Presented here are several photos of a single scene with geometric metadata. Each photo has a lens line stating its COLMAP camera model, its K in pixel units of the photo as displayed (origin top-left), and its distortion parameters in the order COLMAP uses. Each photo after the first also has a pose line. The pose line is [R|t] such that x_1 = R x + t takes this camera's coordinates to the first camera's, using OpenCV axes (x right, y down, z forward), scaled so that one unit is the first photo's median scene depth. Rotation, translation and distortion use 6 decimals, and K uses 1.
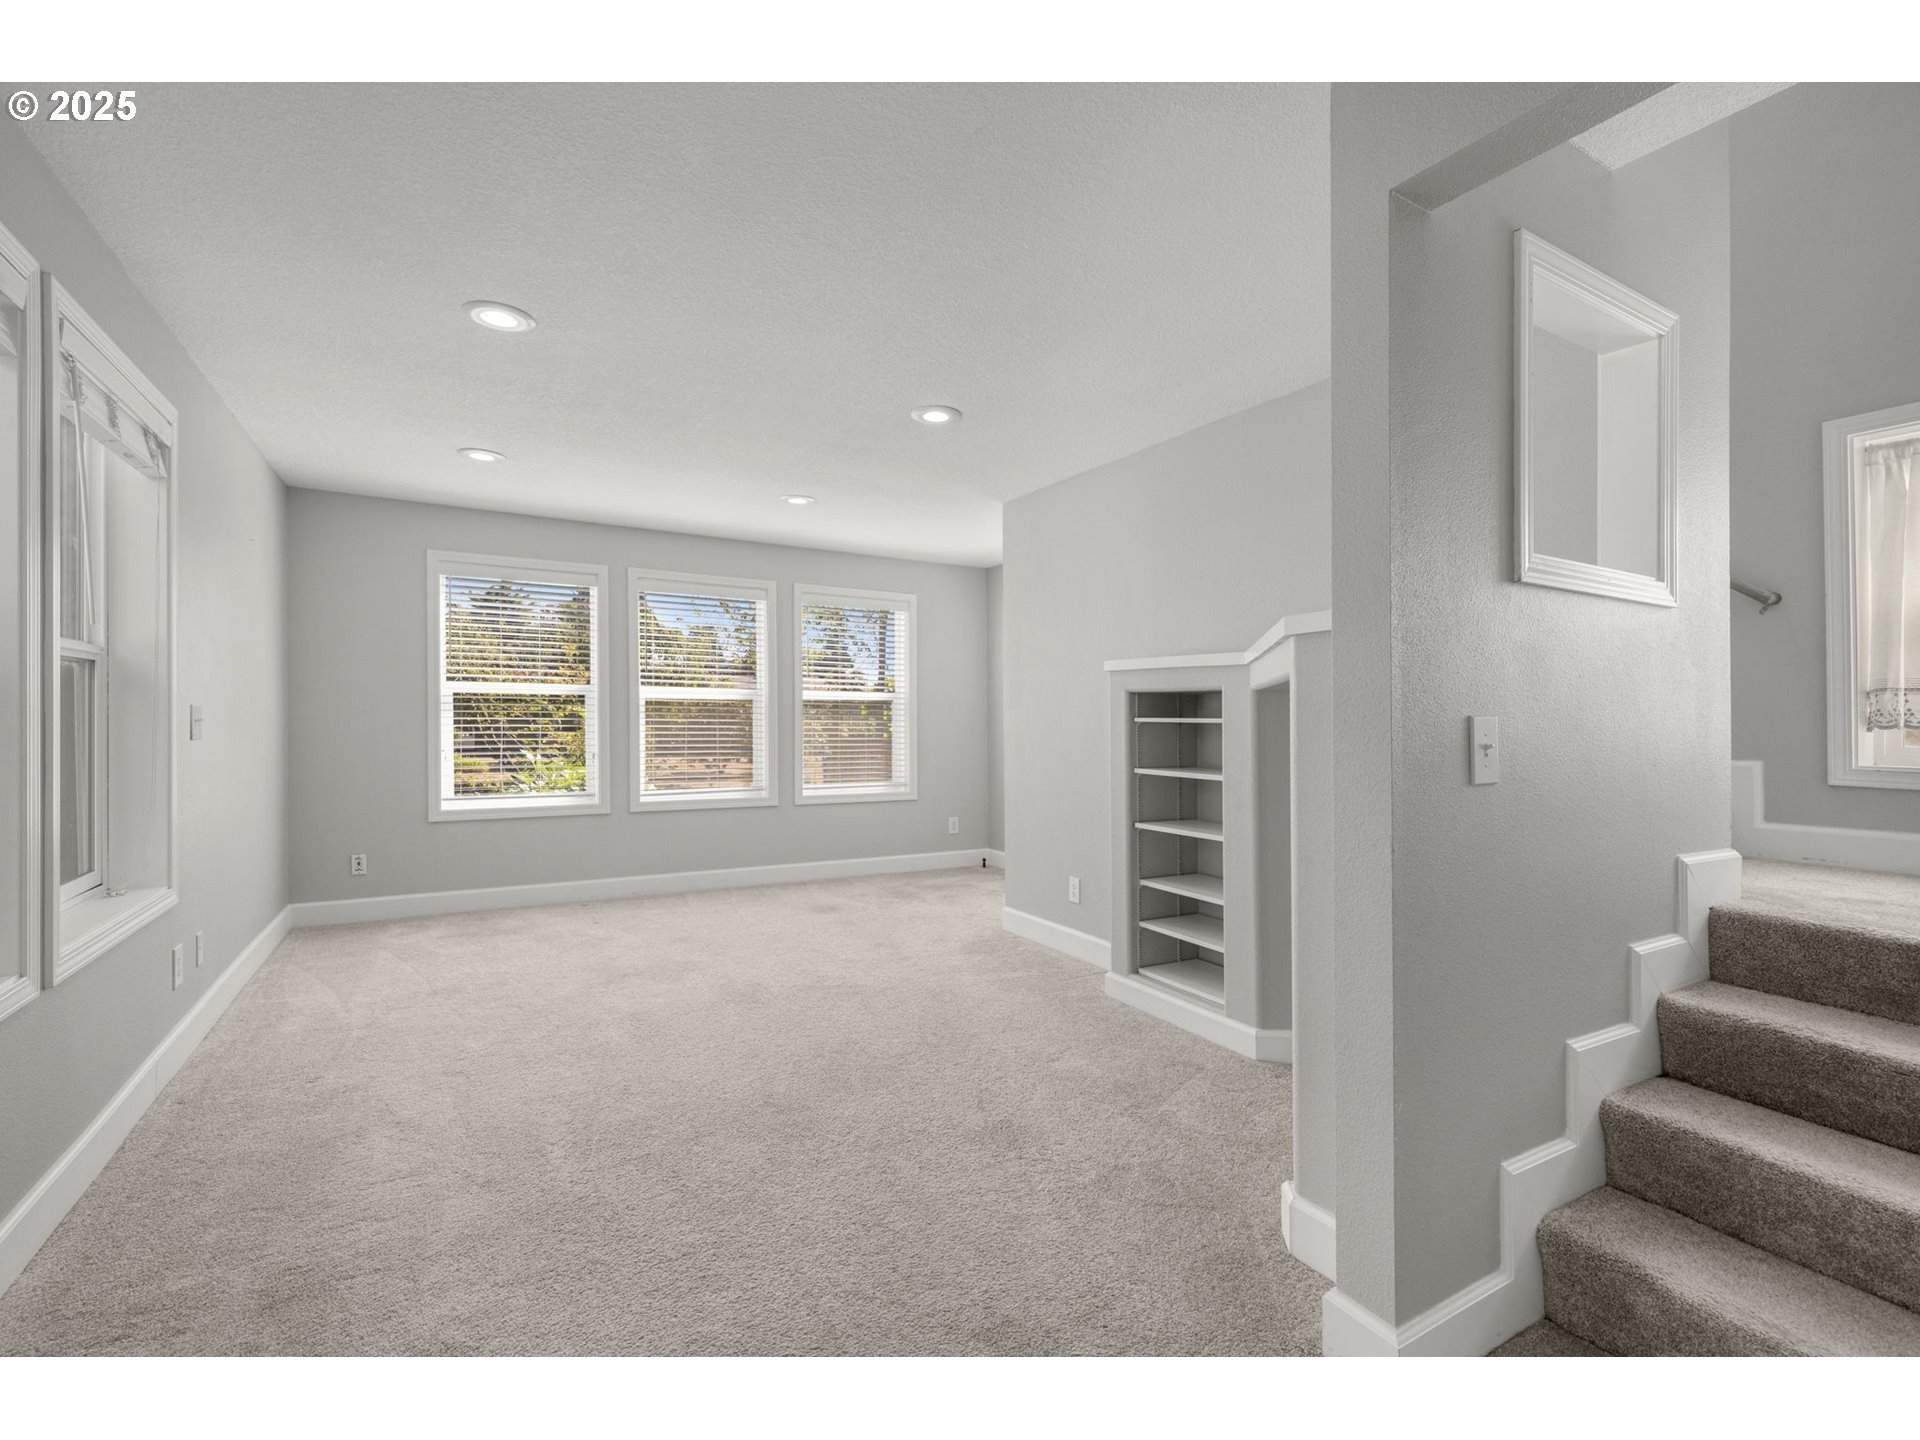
lens RADIAL K [[859.5, 0, 958.3], [0, 859.5, 720.6], [0, 0, 1]] dist [0.000575, 0.000217]
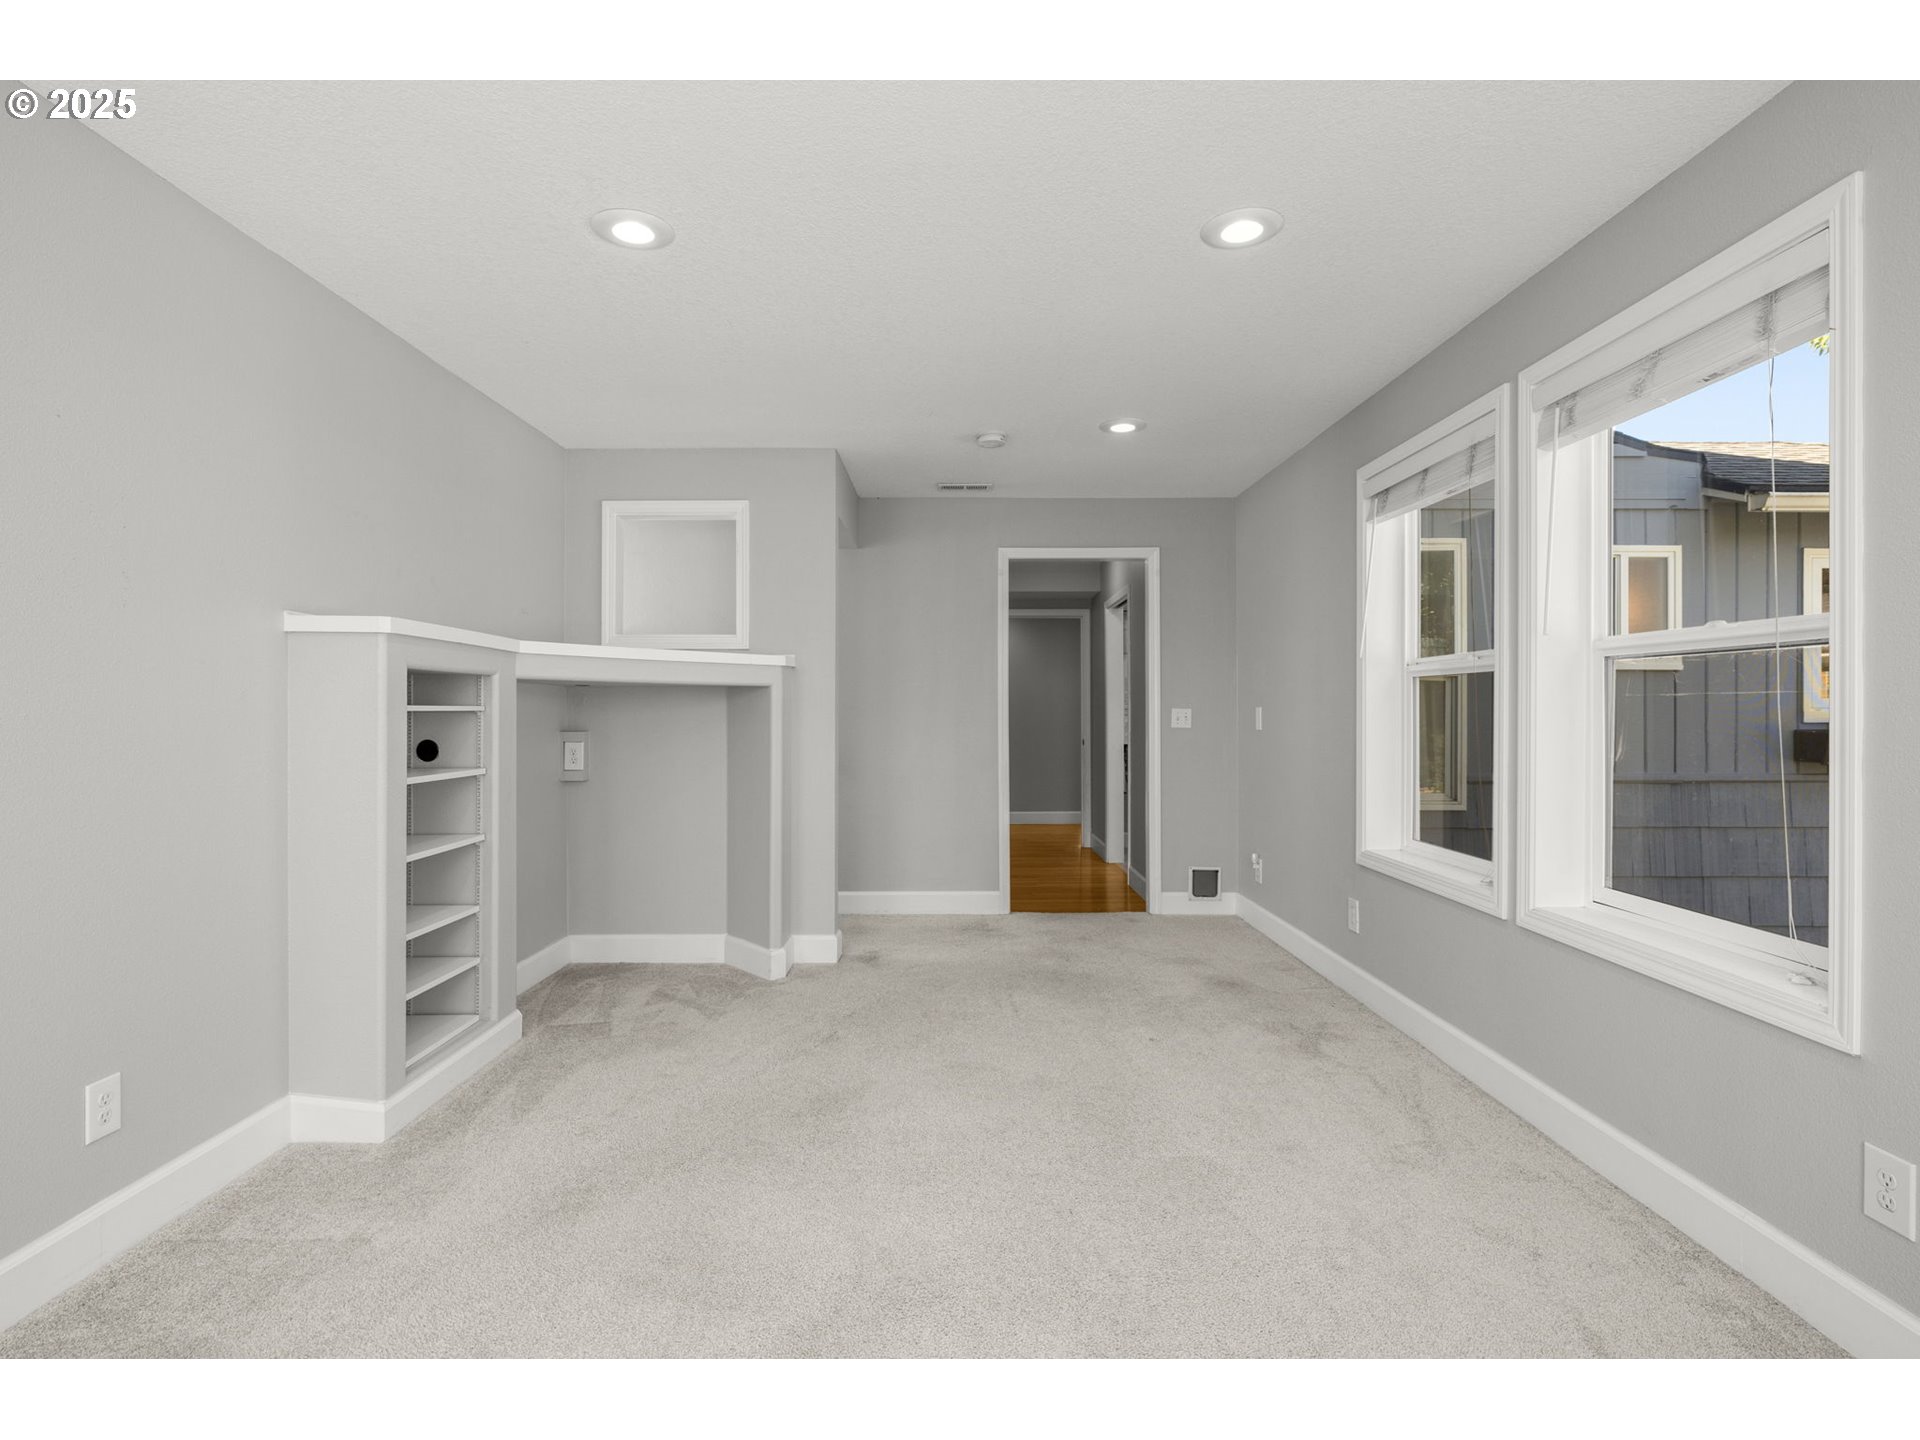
lens RADIAL K [[926.2, 0, 947.4], [0, 926.2, 710.8], [0, 0, 1]] dist [-0.000030, 0.000028]
pose [[-0.859268, -0.001024, 0.511525, -0.552783], [0.001259, 0.999991, 0.004116, -0.000653], [-0.511524, 0.004181, -0.859259, 1.421499]]
